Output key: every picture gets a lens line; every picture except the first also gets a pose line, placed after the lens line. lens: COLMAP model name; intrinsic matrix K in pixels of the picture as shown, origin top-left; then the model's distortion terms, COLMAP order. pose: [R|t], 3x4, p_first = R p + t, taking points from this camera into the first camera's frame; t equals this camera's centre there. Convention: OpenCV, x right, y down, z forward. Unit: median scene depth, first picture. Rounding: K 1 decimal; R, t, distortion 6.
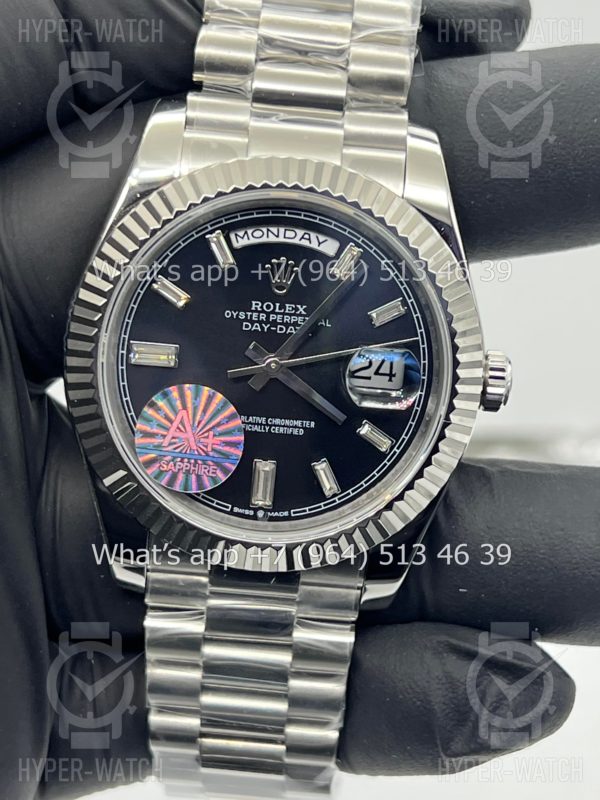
lens RADIAL K [[1929.1, 0, 300.8], [0, 1929.1, 405.9], [0, 0, 1]] dist [0.233049, 0.000000]
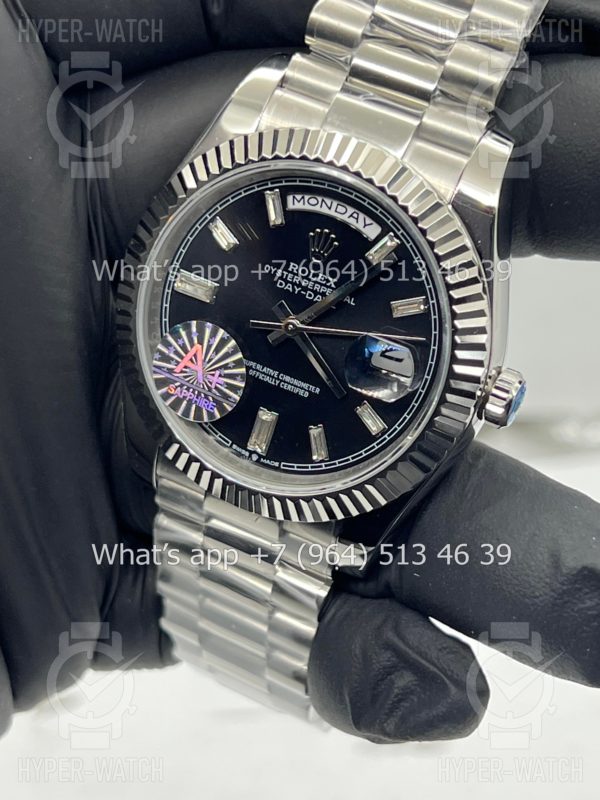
lens RADIAL K [[1929.1, 0, 295.8], [0, 1929.1, 405.3], [0, 0, 1]] dist [0.233049, 0.000000]
pose [[0.903443, 0.281979, -0.322922, 0.338743], [-0.251731, 0.958640, 0.132821, -0.119887], [0.347019, -0.038707, 0.937059, 0.010900]]
